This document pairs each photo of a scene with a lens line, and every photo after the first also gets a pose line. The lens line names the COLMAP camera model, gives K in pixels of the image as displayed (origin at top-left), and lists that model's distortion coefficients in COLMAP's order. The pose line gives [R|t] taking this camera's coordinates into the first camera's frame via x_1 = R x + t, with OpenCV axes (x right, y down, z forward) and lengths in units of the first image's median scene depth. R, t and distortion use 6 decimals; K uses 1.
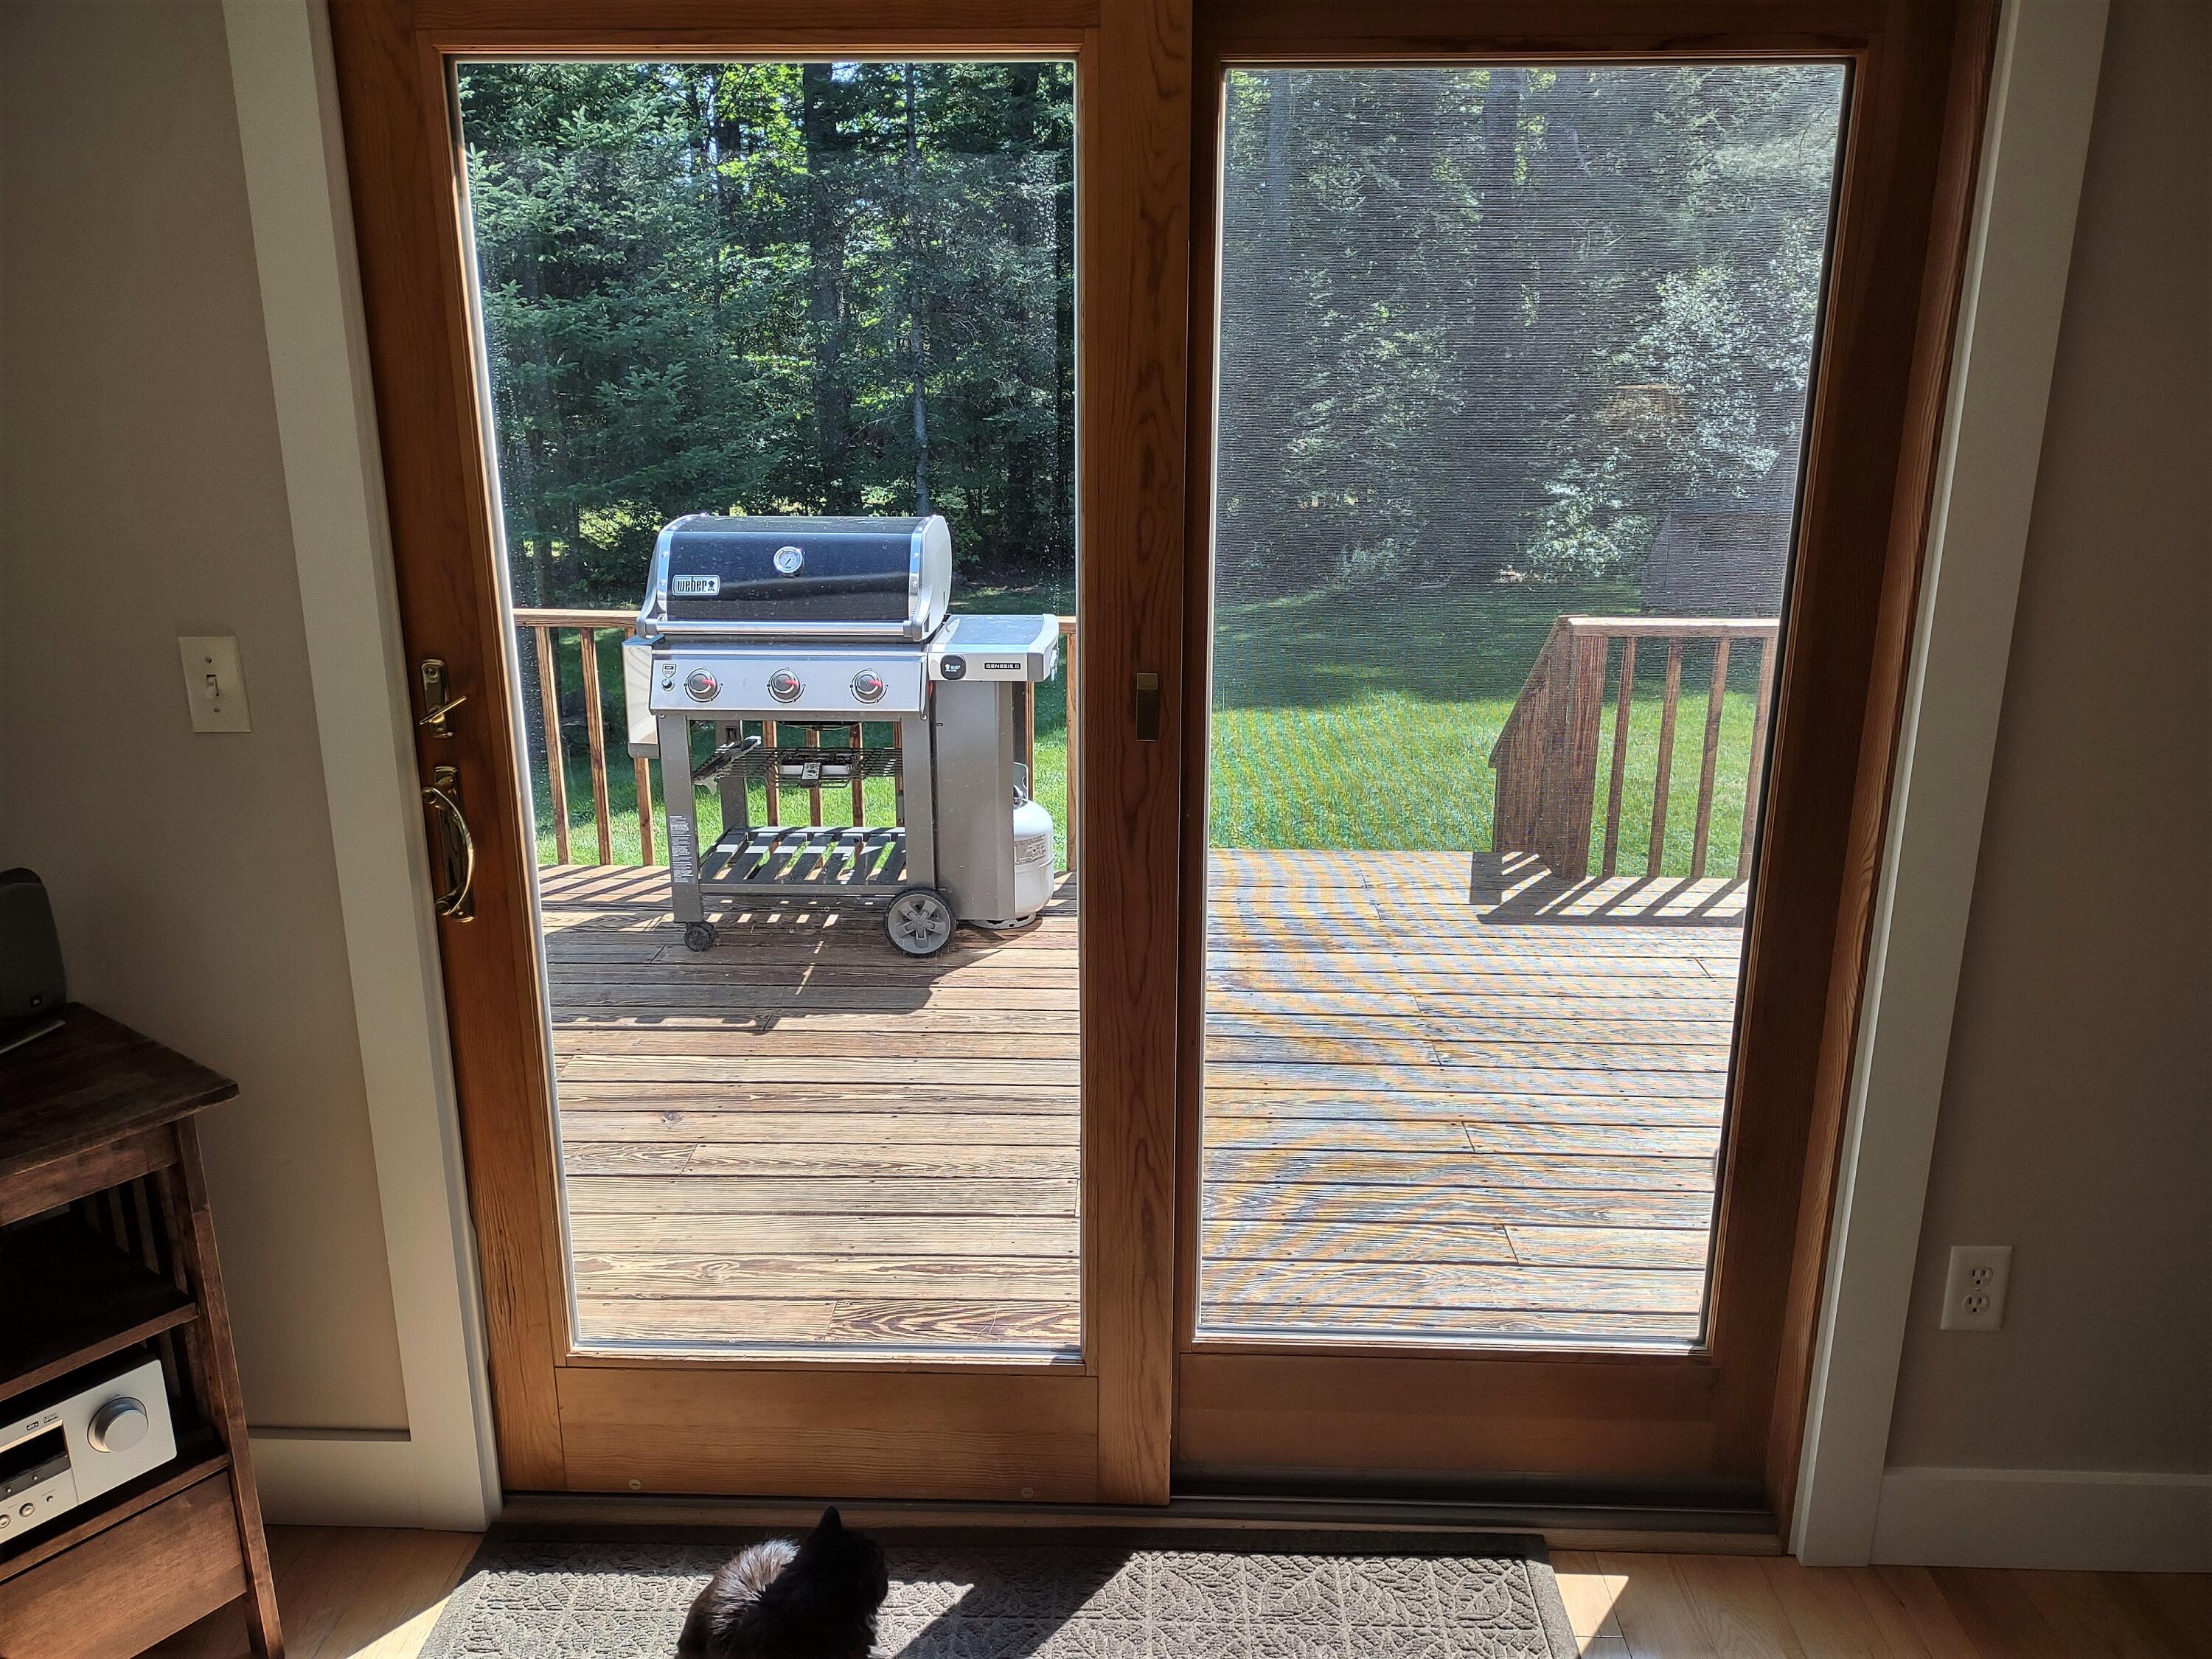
lens RADIAL K [[1630.5, 0, 1106.0], [0, 1630.5, 829.5], [0, 0, 1]] dist [0.092010, -0.146762]
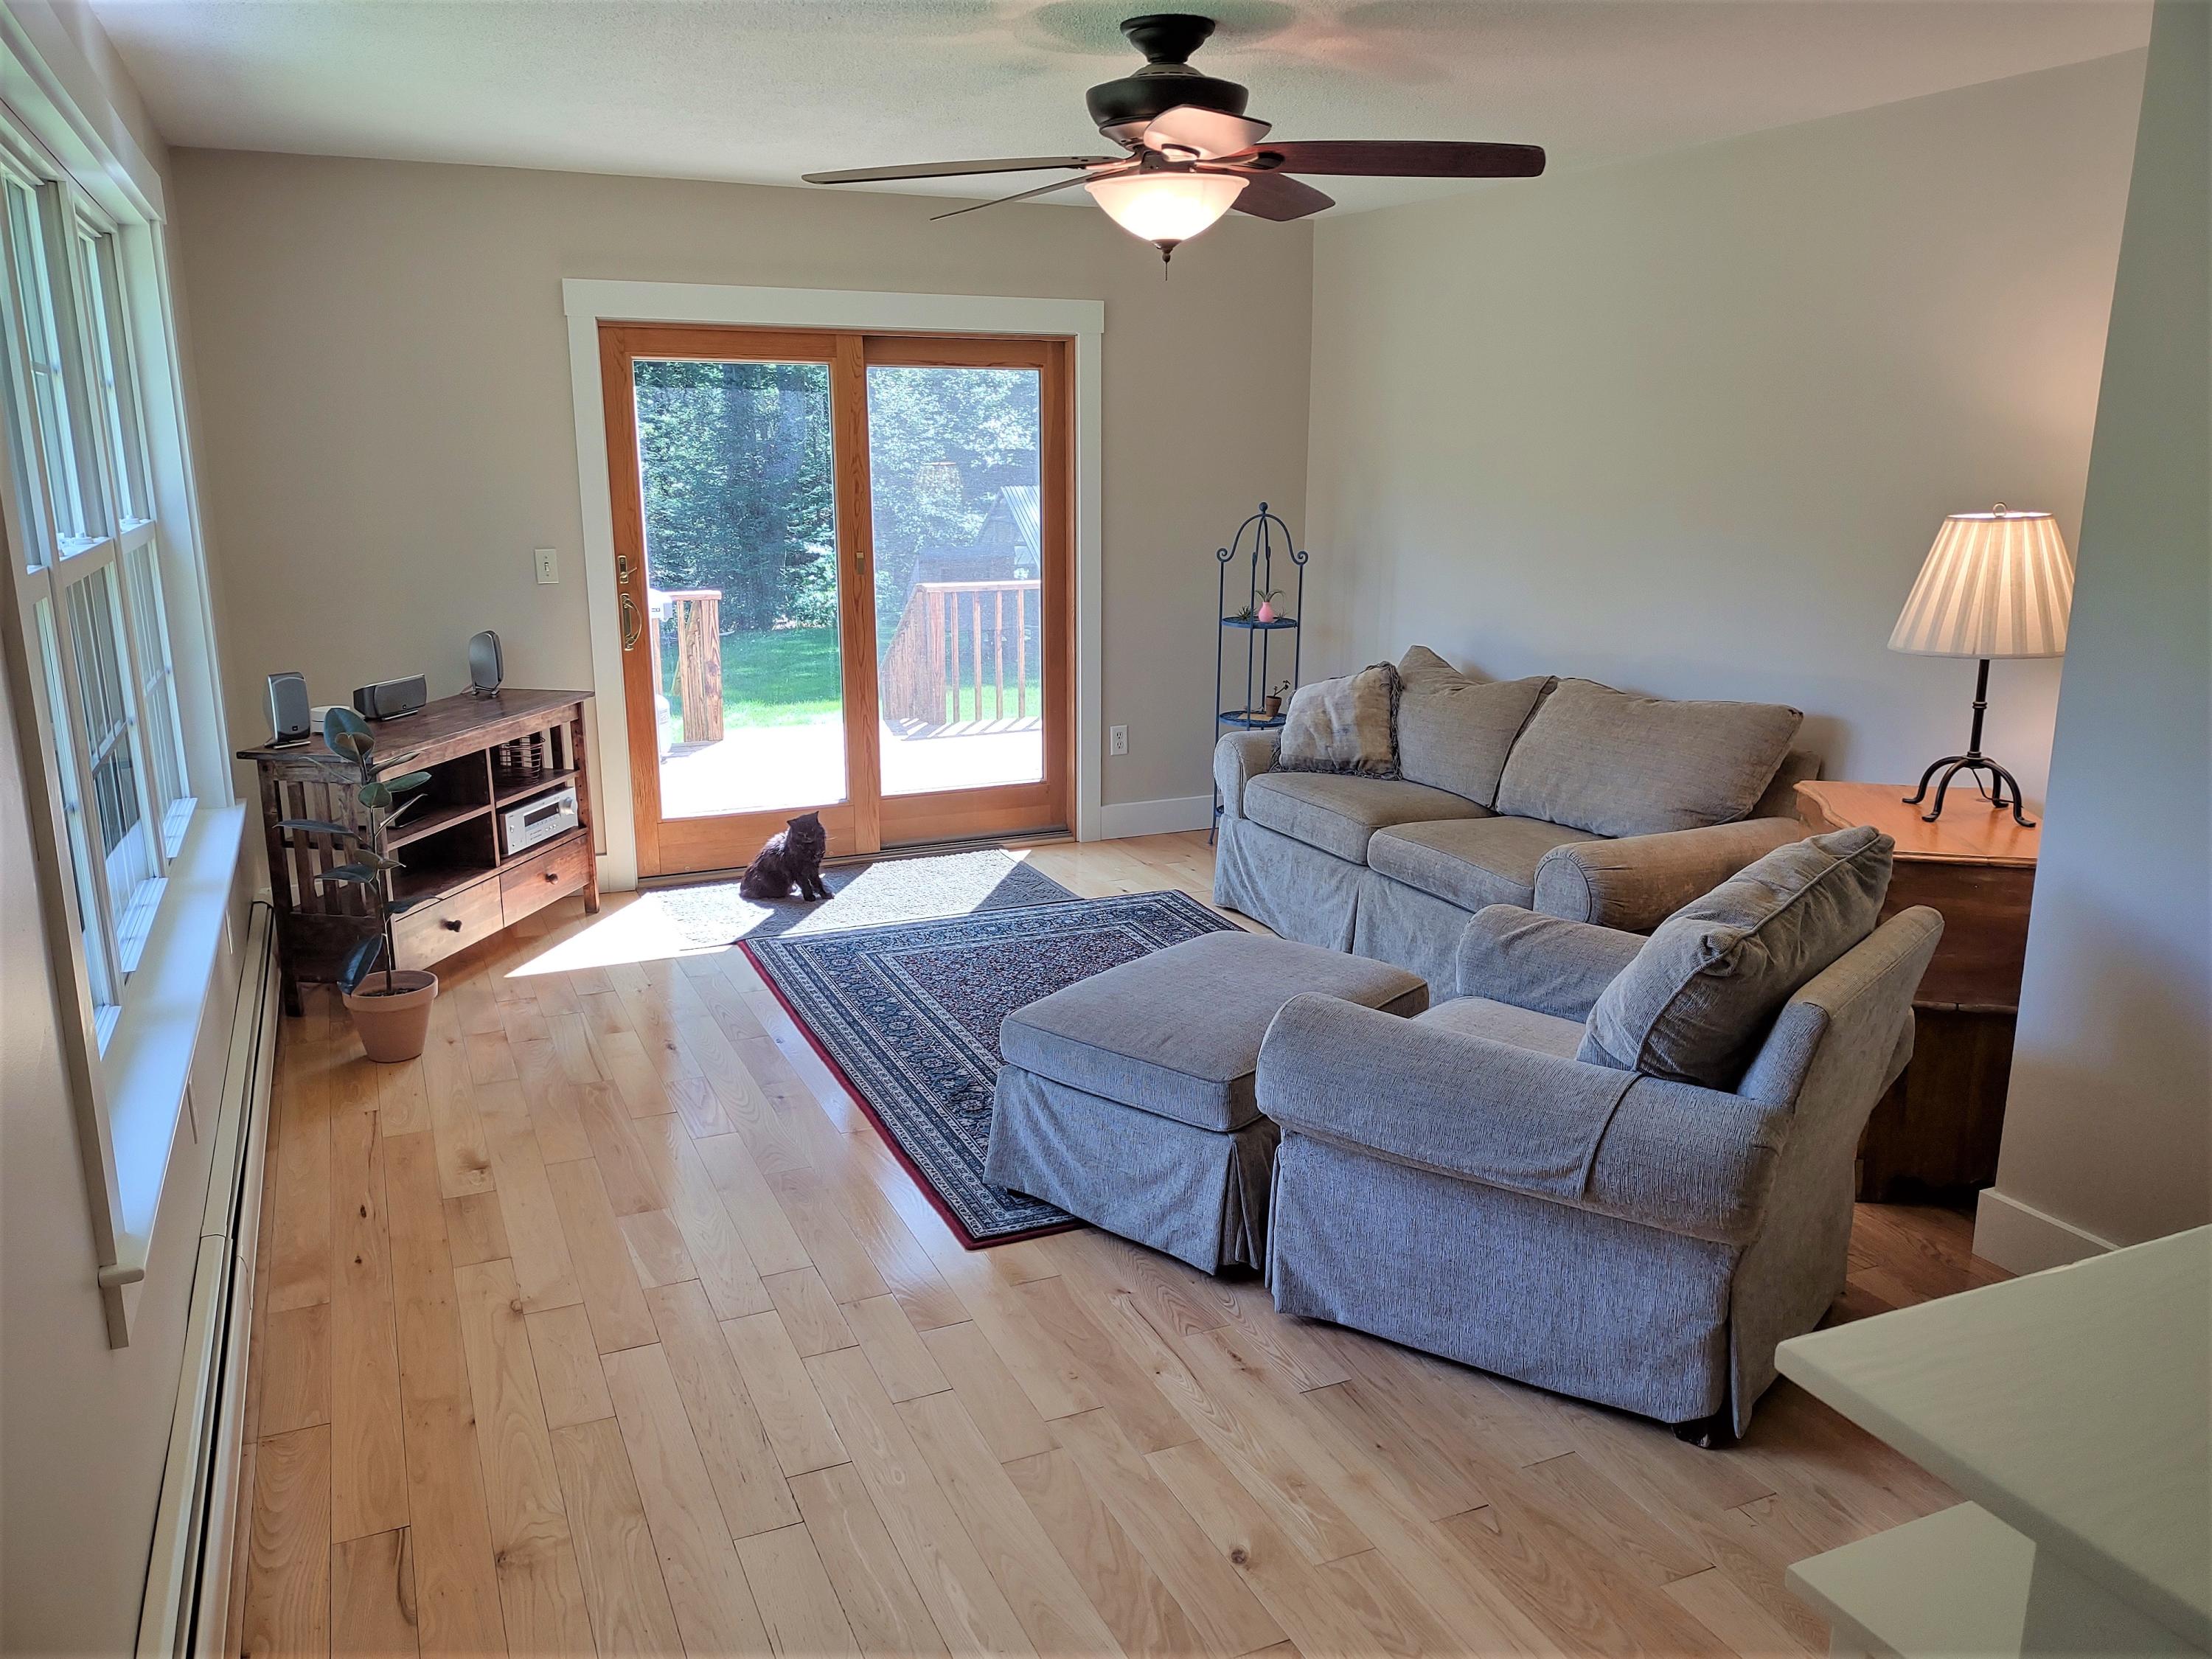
lens RADIAL K [[1630.5, 0, 1106.0], [0, 1630.5, 829.5], [0, 0, 1]] dist [0.092010, -0.146762]
pose [[0.896347, -0.102230, 0.431407, -0.433882], [0.120909, 0.992534, -0.016016, 0.242951], [-0.426549, 0.066517, 0.902015, -0.902662]]
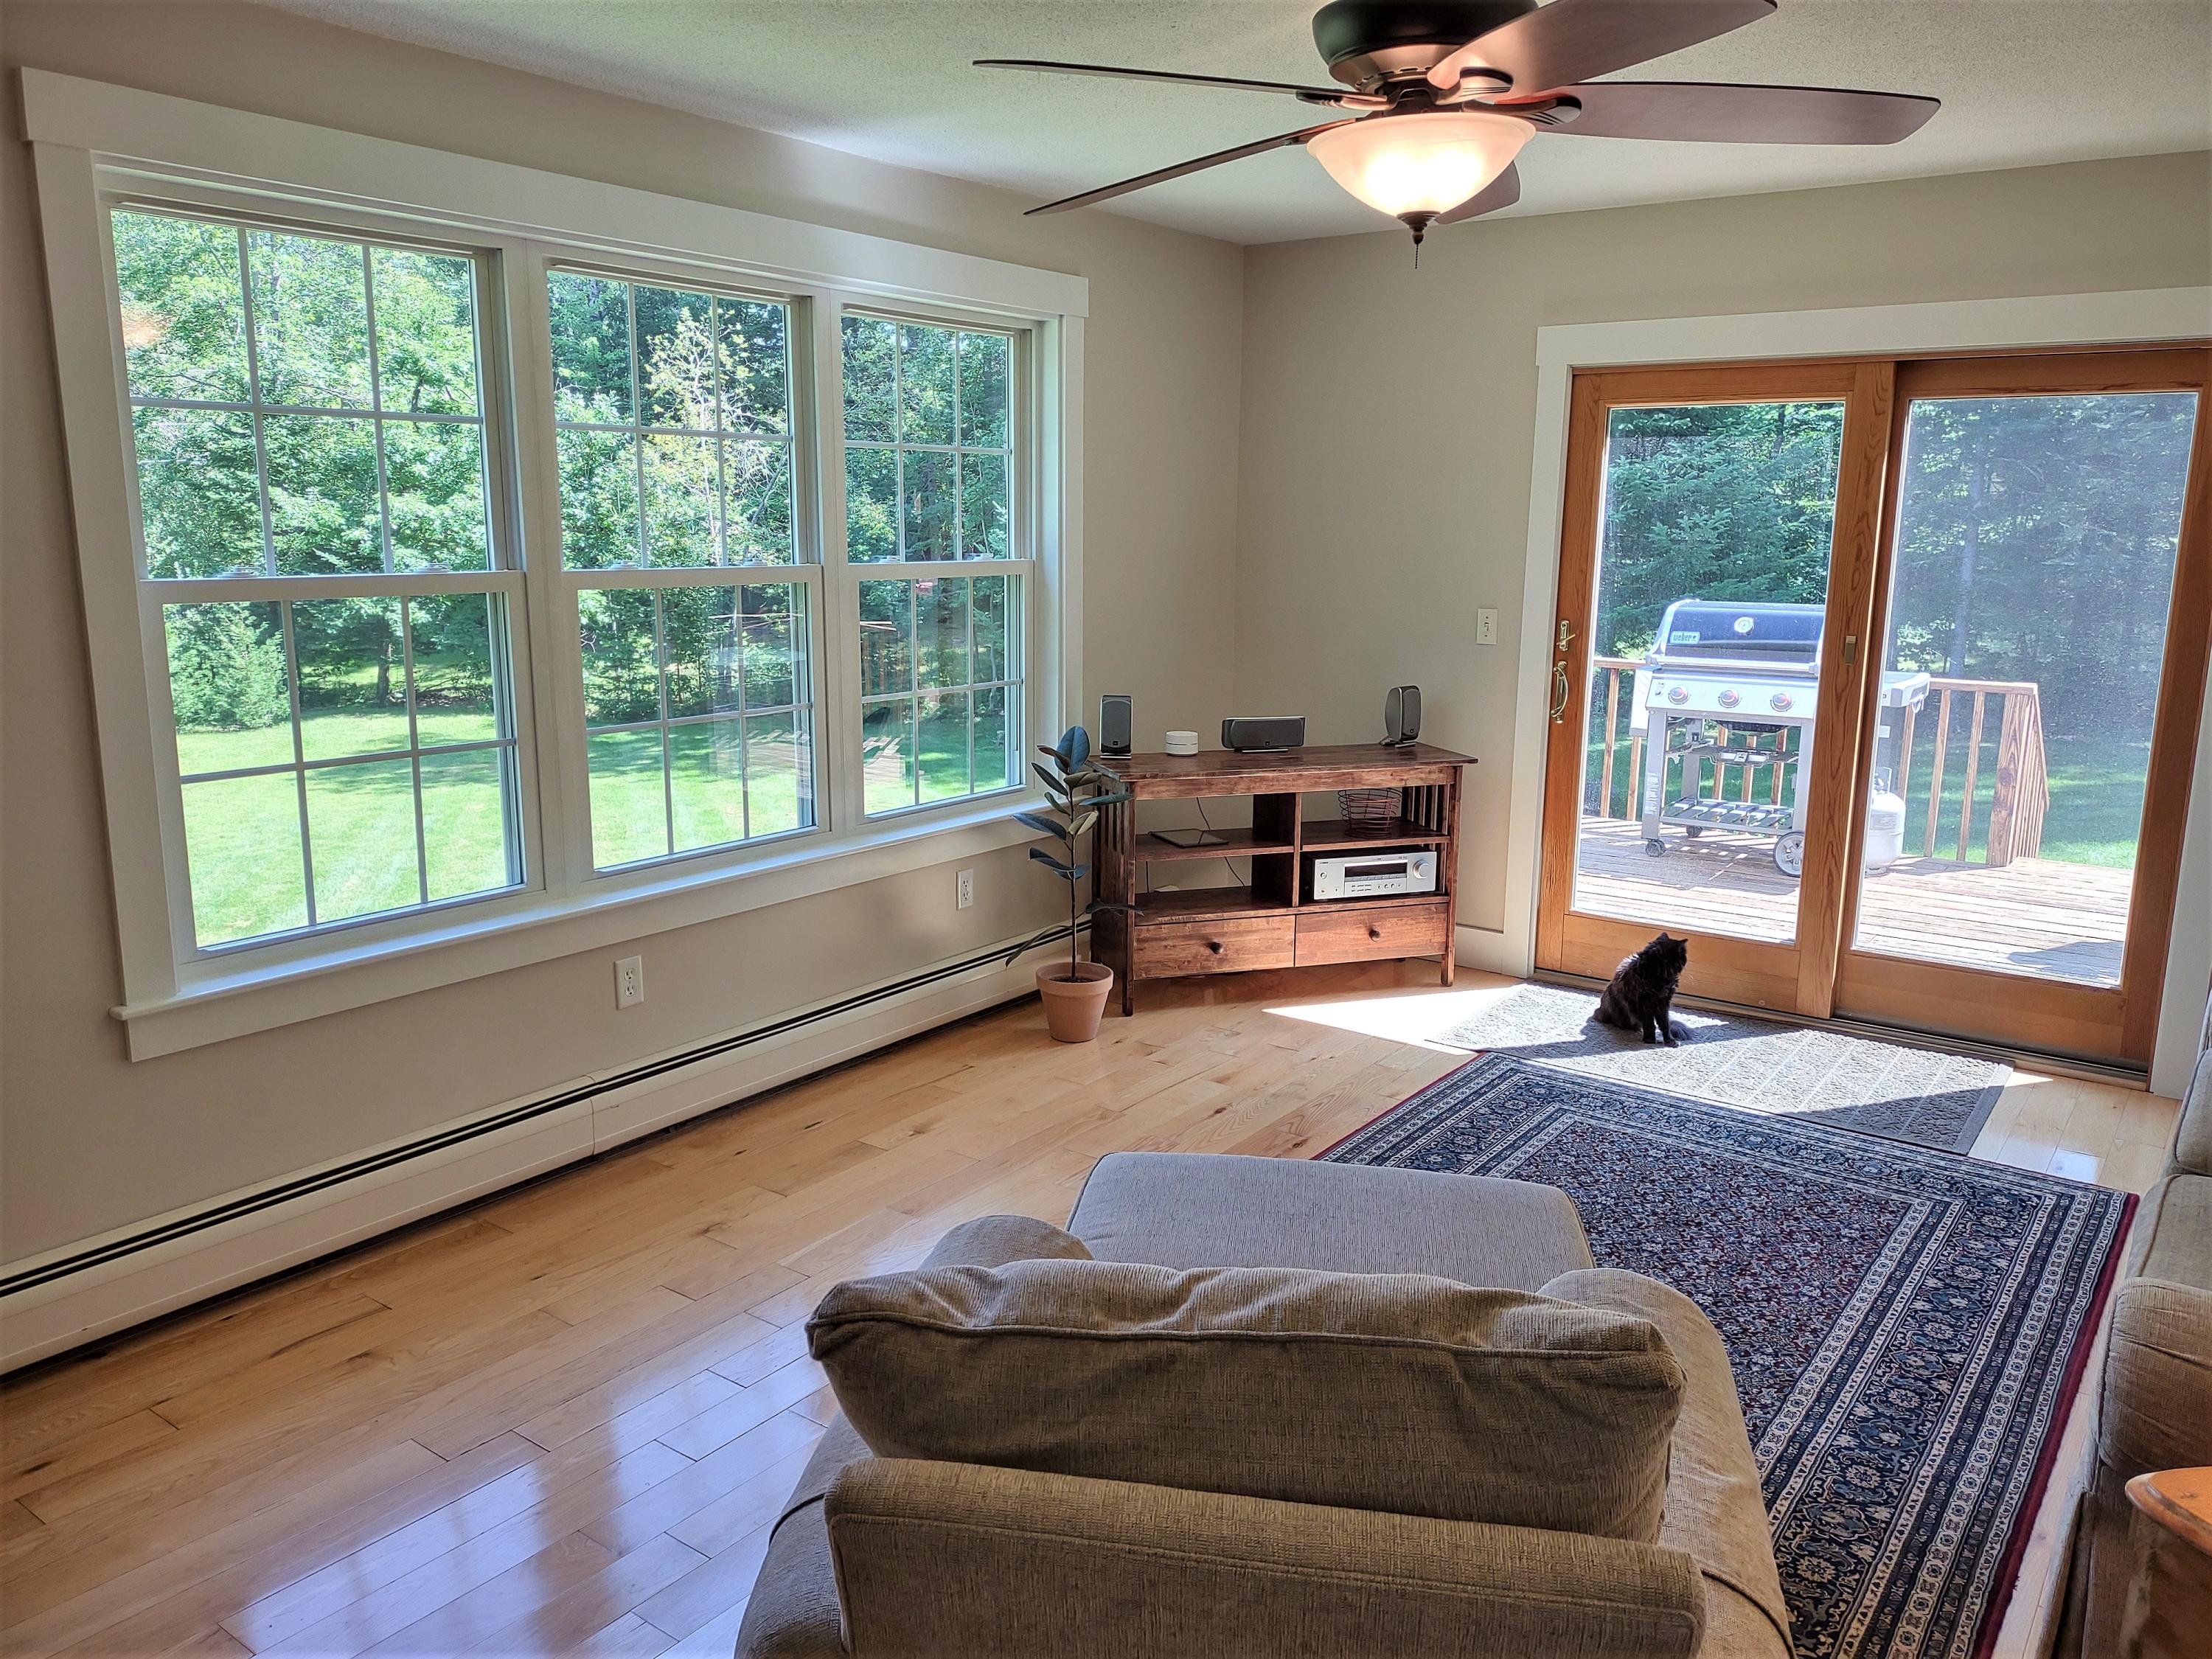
lens RADIAL K [[1630.5, 0, 1106.0], [0, 1630.5, 829.5], [0, 0, 1]] dist [0.092010, -0.146762]
pose [[0.822932, 0.116671, -0.556032, 0.232604], [-0.162189, 0.986204, -0.033108, 0.203870], [0.544498, 0.117427, 0.830501, -0.733889]]
